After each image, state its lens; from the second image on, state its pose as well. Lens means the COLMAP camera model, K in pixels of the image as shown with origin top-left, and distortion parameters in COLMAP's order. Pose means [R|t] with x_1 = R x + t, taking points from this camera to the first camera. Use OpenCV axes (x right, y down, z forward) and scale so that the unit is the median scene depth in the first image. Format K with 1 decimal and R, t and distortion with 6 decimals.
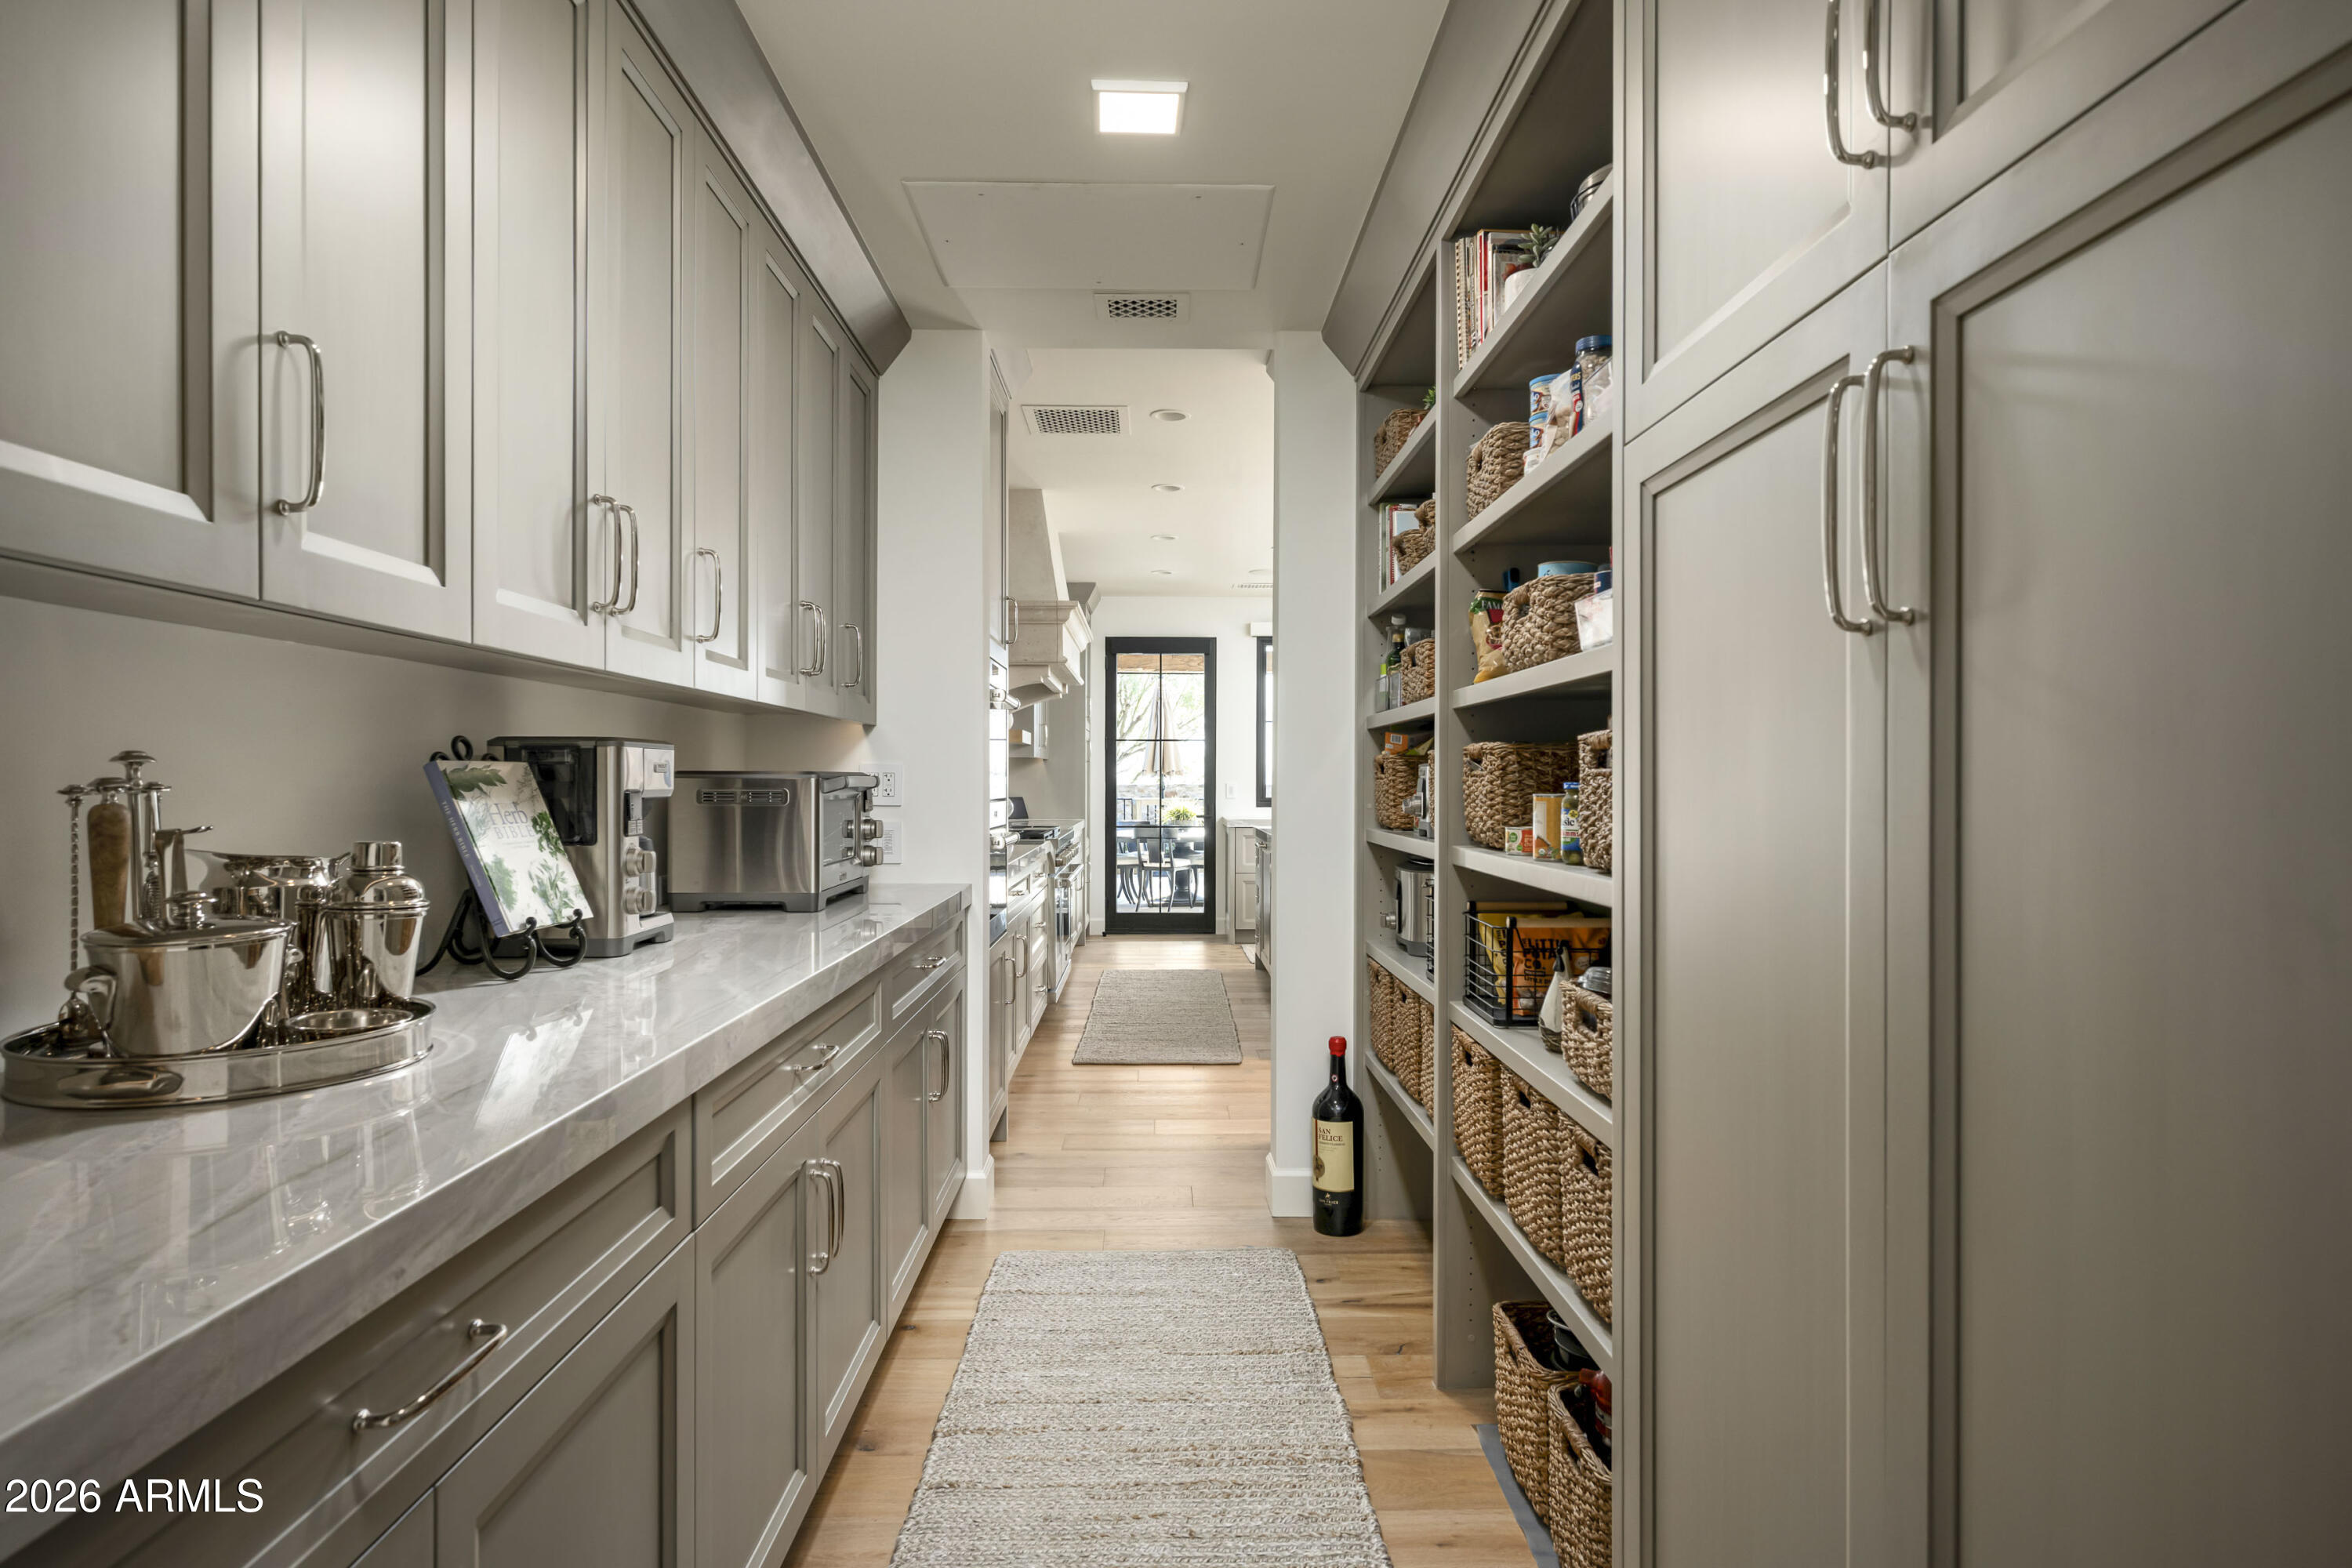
lens RADIAL K [[1300.4, 0, 1176.0], [0, 1300.4, 784.0], [0, 0, 1]] dist [0.000025, -0.000006]
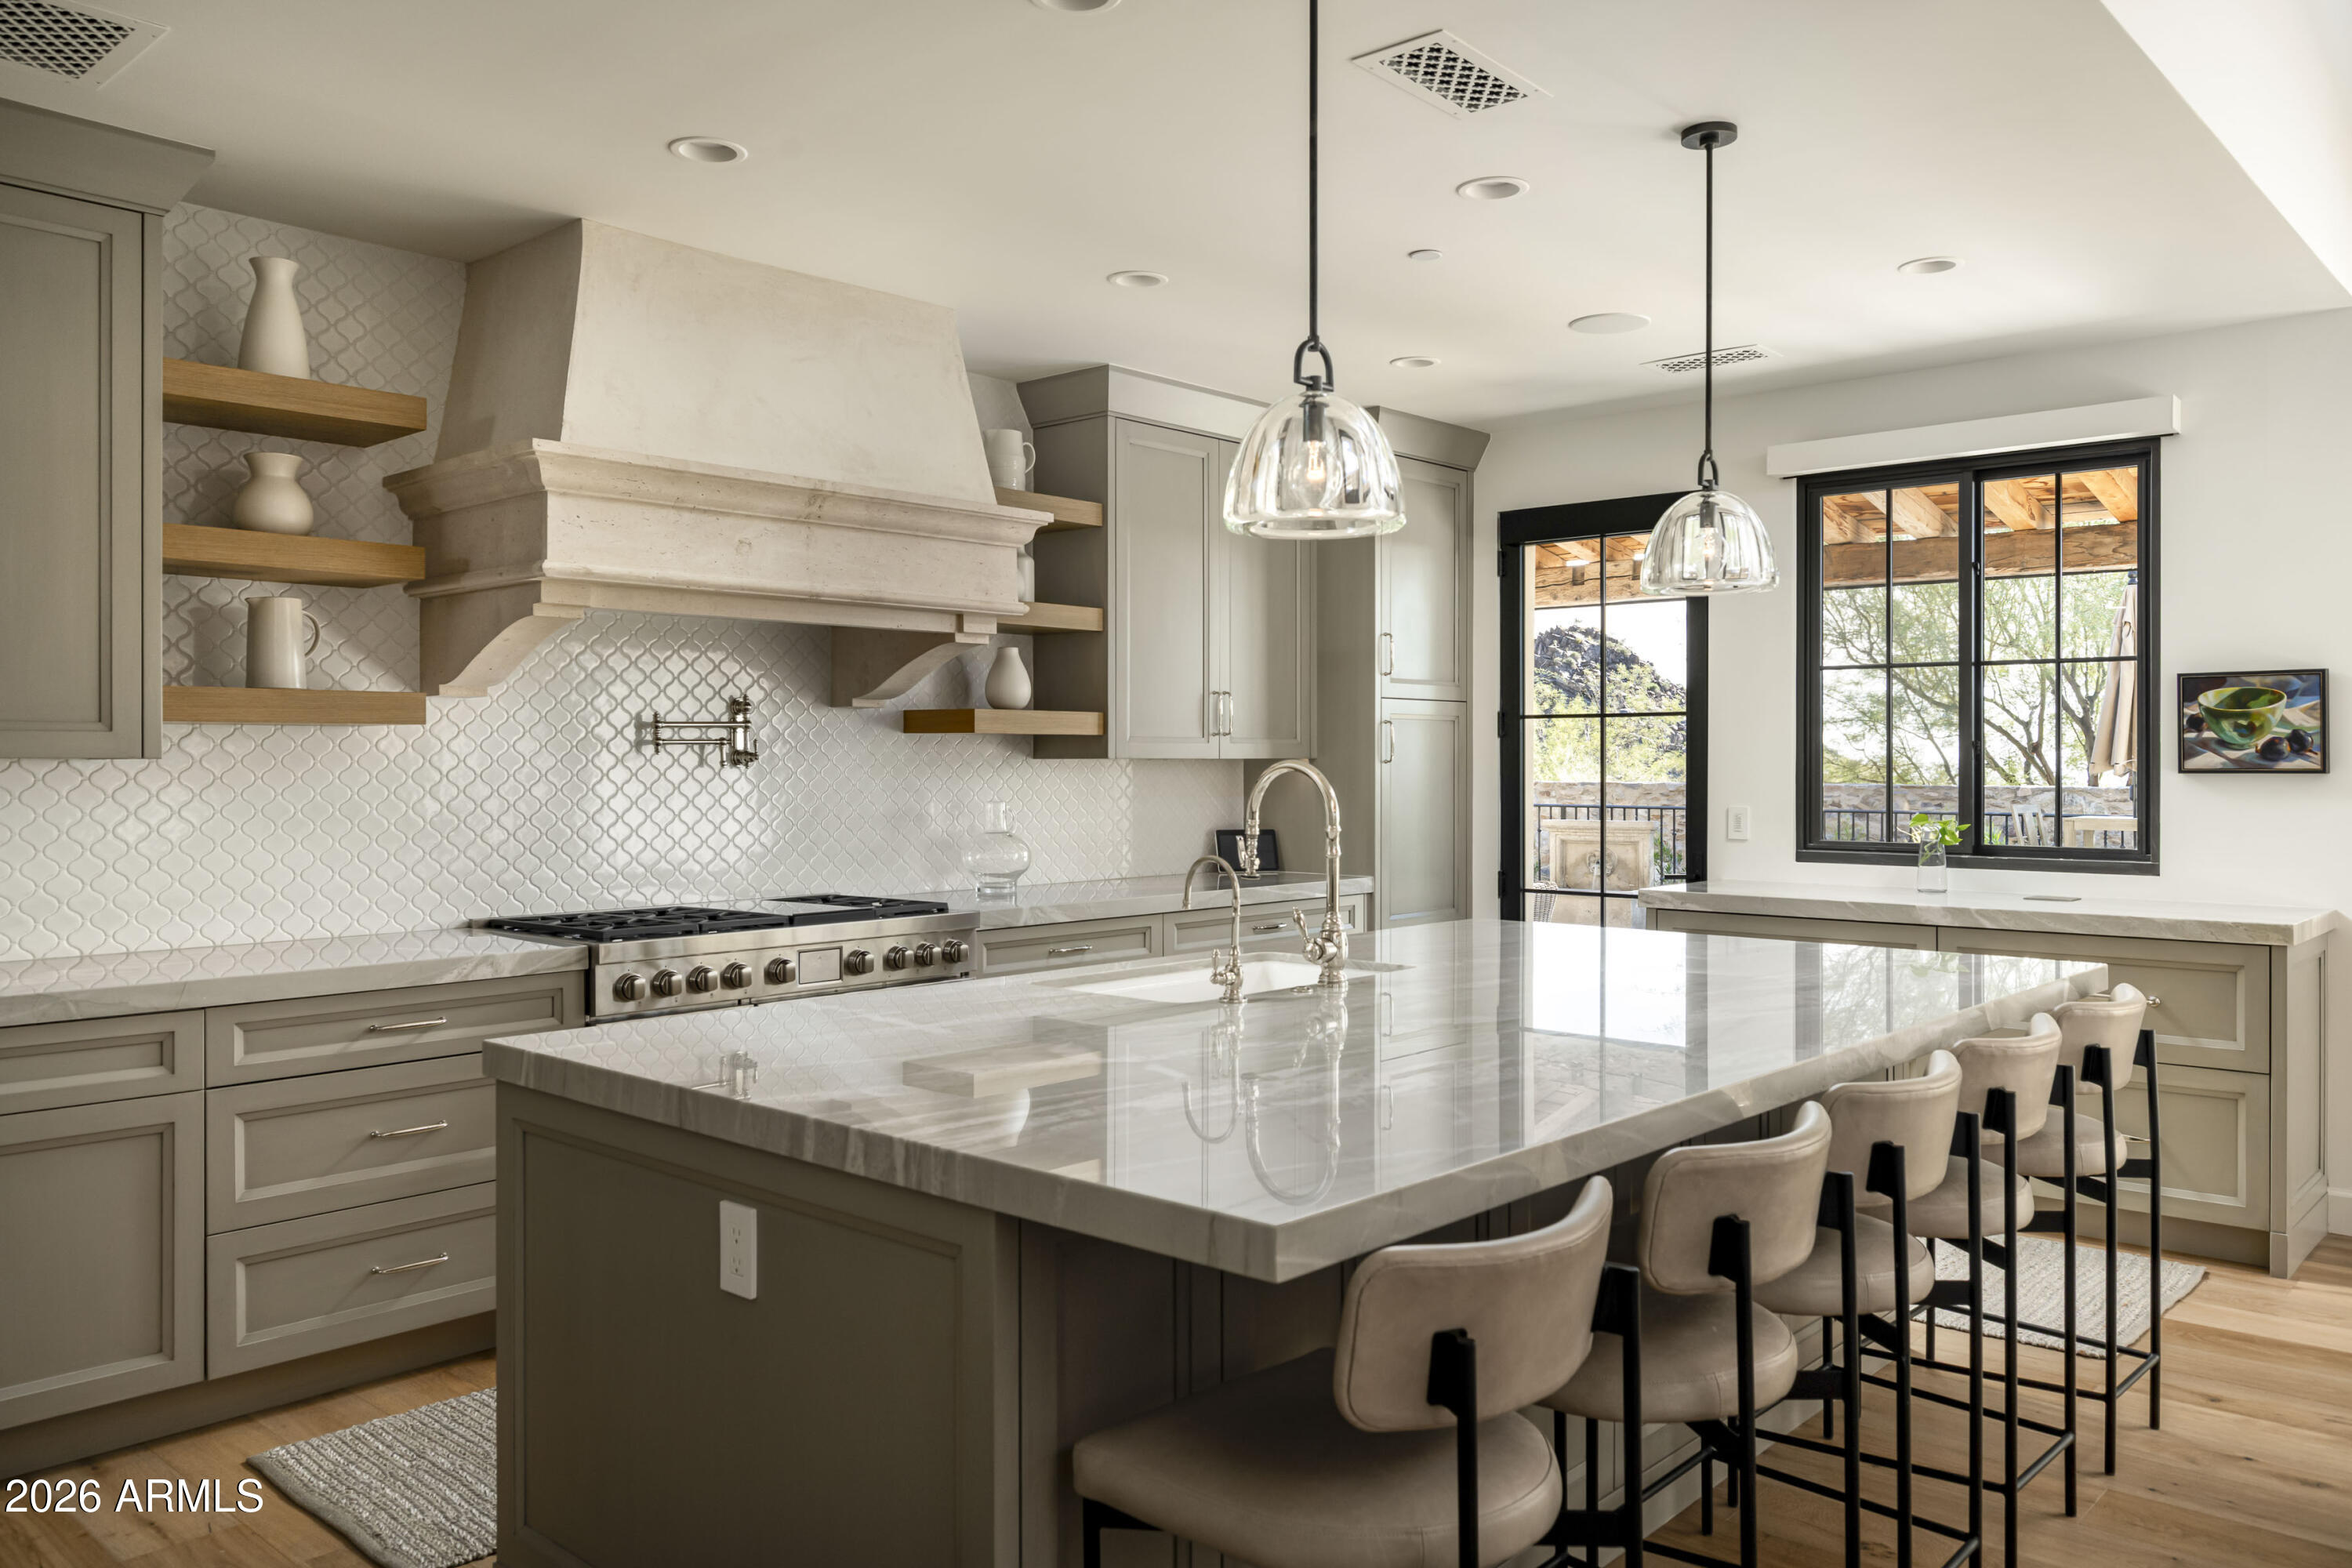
lens RADIAL K [[1692.4, 0, 1172.7], [0, 1692.4, 759.2], [0, 0, 1]] dist [-0.002475, -0.000465]
pose [[0.731848, -0.002032, -0.681465, 0.243361], [-0.002242, 0.999983, -0.005390, -0.011279], [0.681465, 0.005473, 0.731830, 0.349387]]
